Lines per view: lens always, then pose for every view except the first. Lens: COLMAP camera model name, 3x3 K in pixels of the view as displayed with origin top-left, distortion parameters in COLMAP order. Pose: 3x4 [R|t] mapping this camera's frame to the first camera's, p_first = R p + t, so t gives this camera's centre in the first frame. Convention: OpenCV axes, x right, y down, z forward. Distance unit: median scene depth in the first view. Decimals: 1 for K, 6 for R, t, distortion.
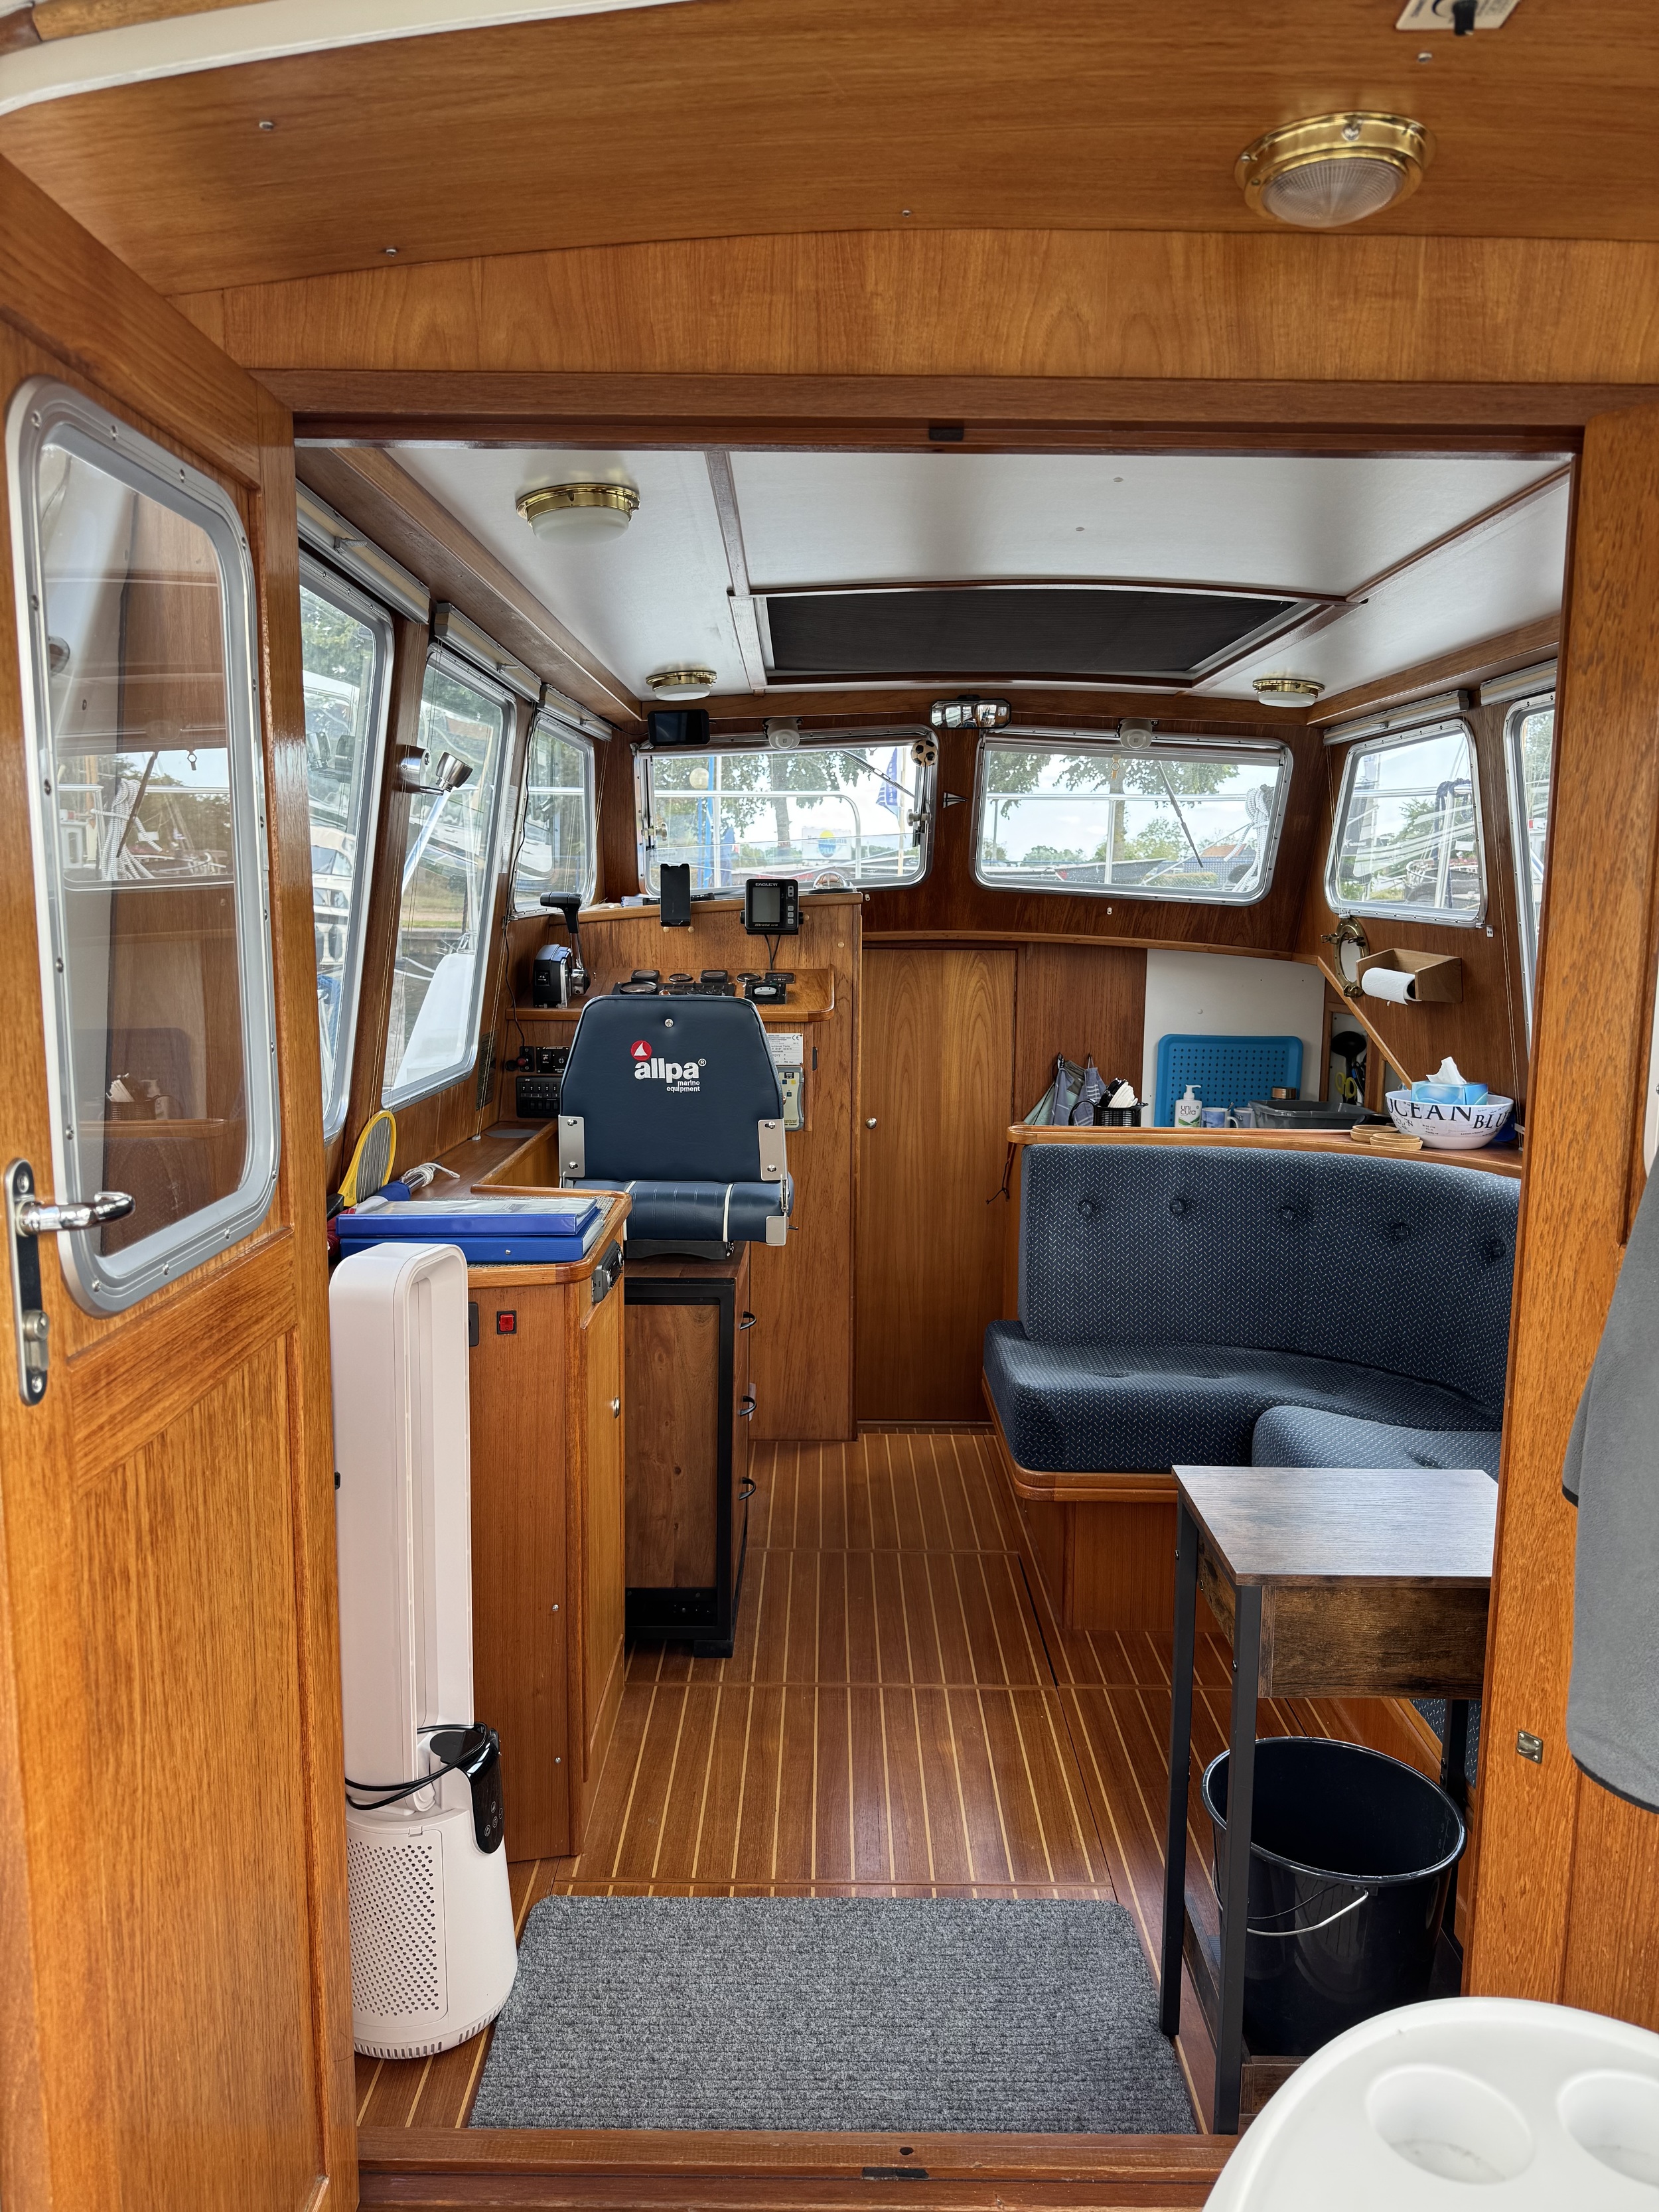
lens RADIAL K [[1530.5, 0, 827.1], [0, 1530.5, 1103.1], [0, 0, 1]] dist [0.019519, -0.009735]
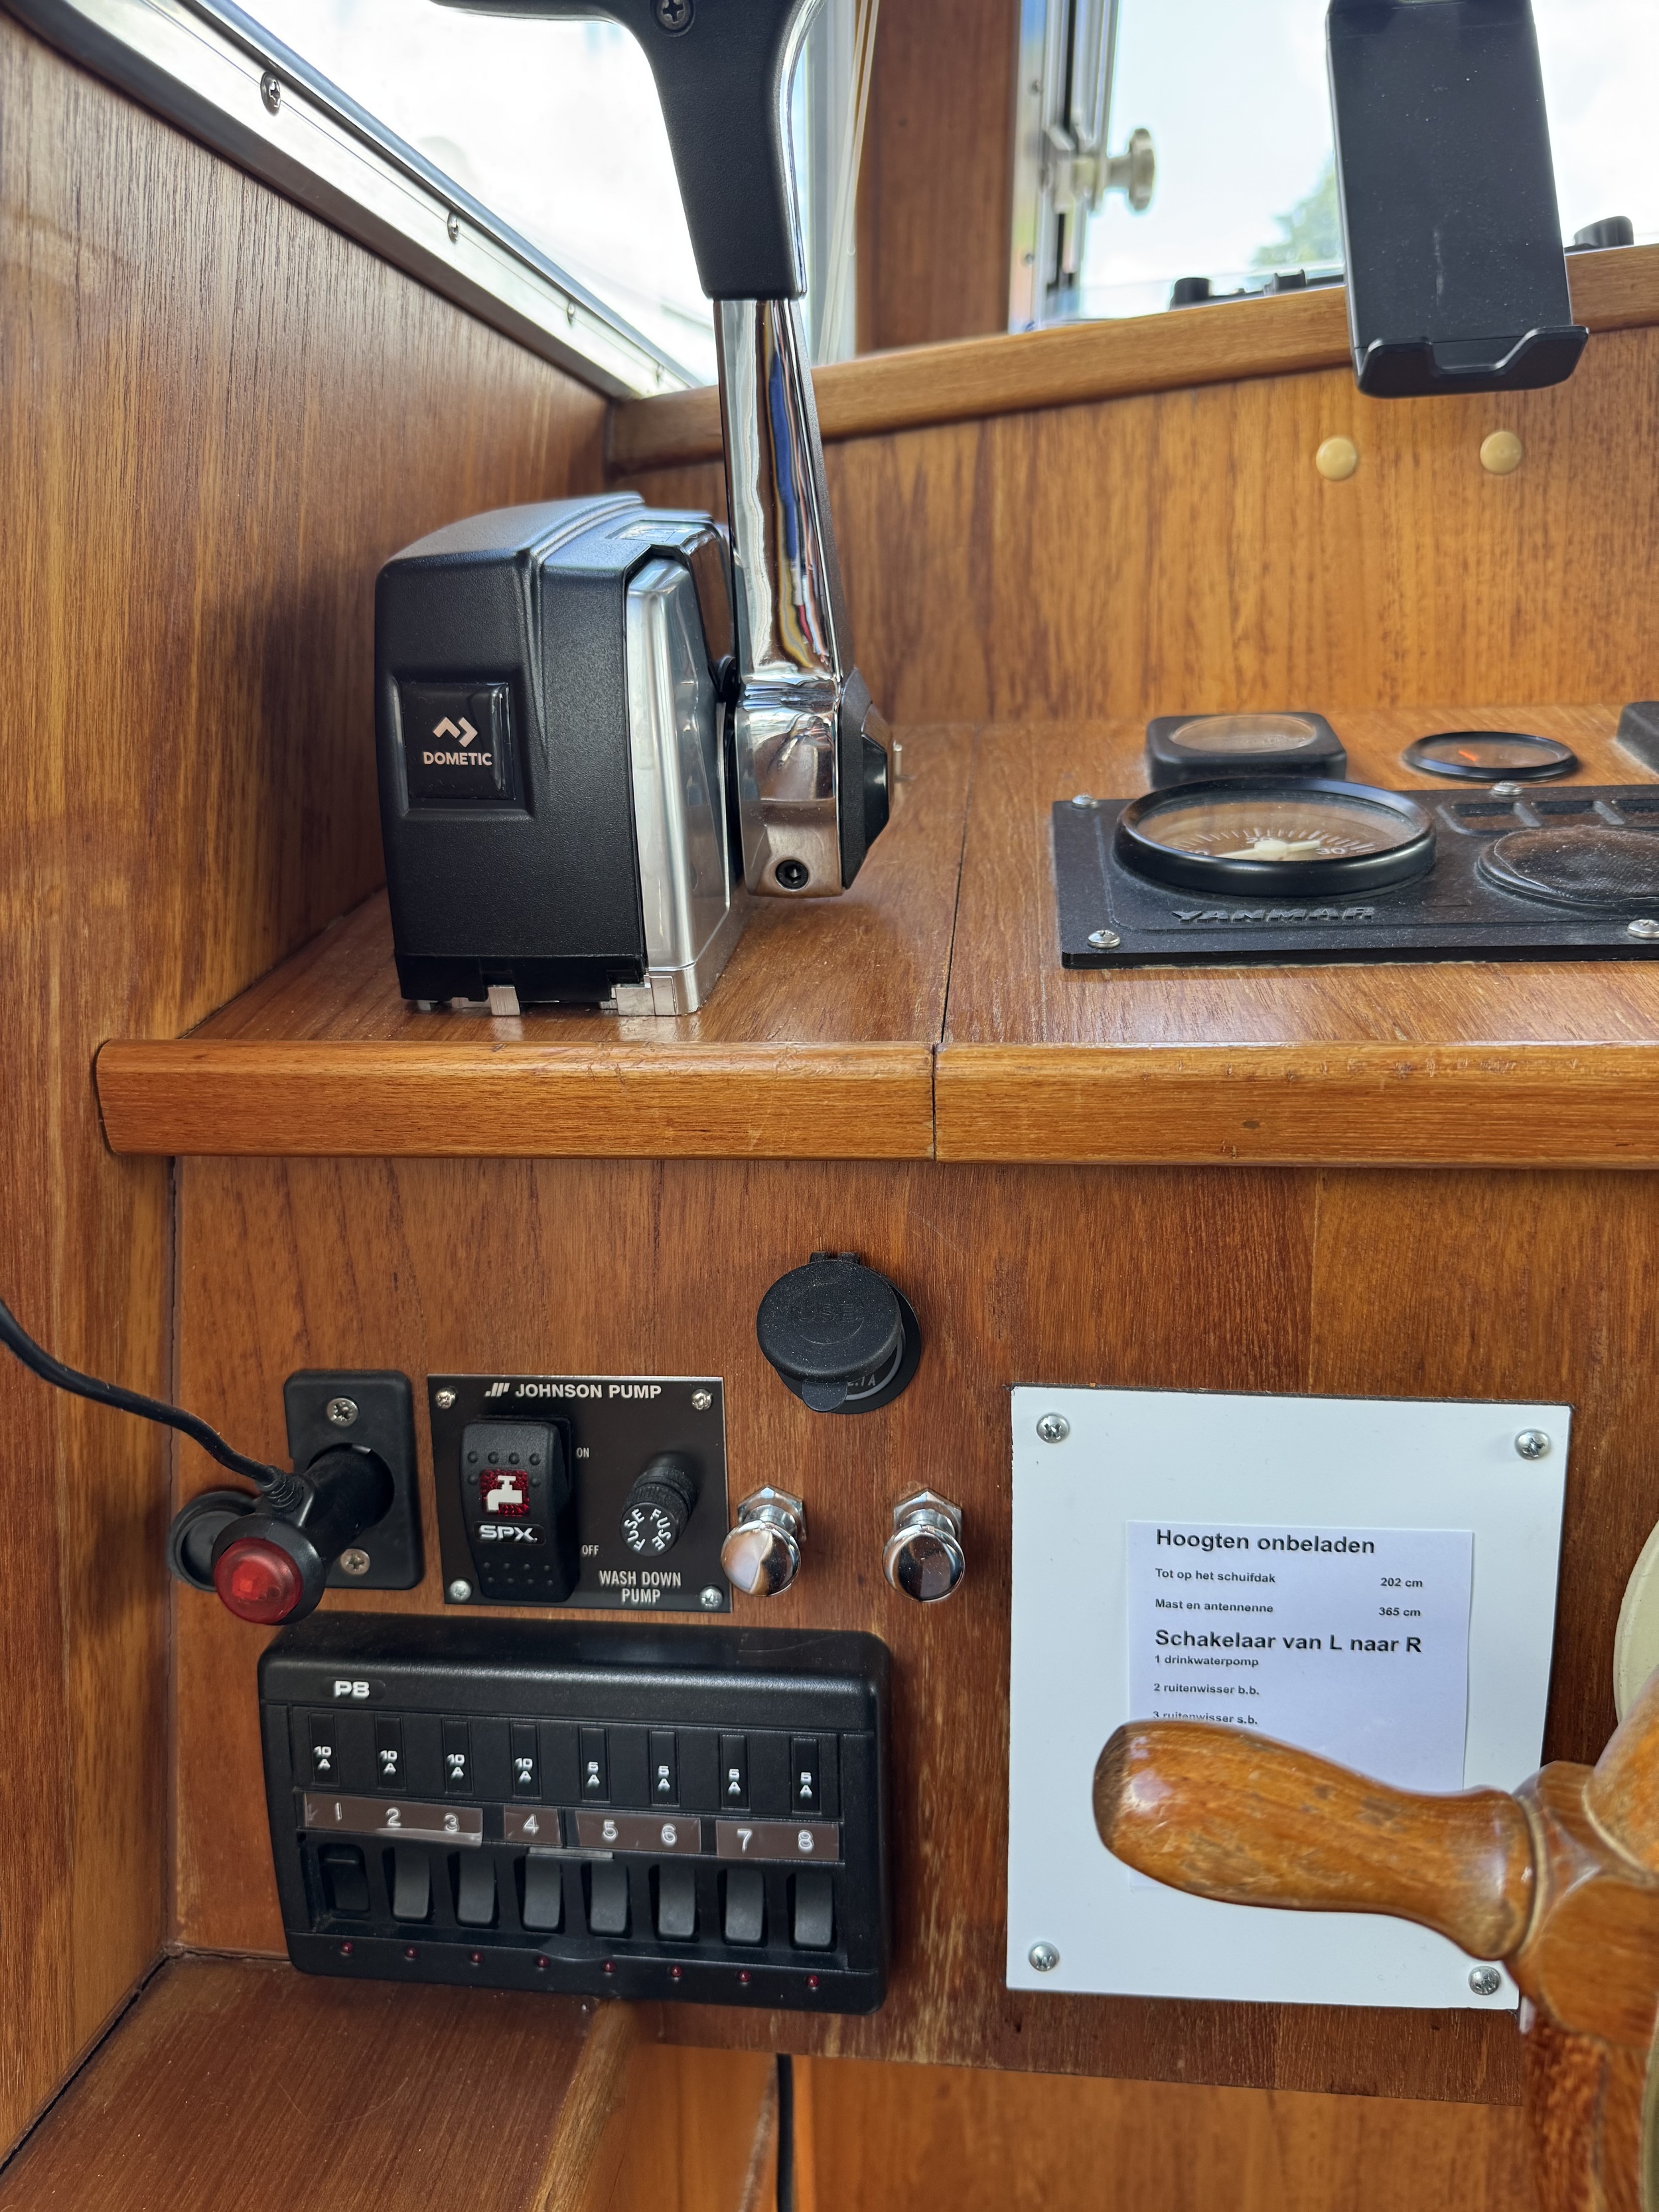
lens RADIAL K [[1530.5, 0, 830.6], [0, 1530.5, 1106.2], [0, 0, 1]] dist [0.019519, -0.009735]
pose [[0.991577, -0.004405, -0.129444, -0.143724], [0.015141, 0.996511, 0.082076, -0.063954], [0.128631, -0.083345, 0.988184, 0.876989]]
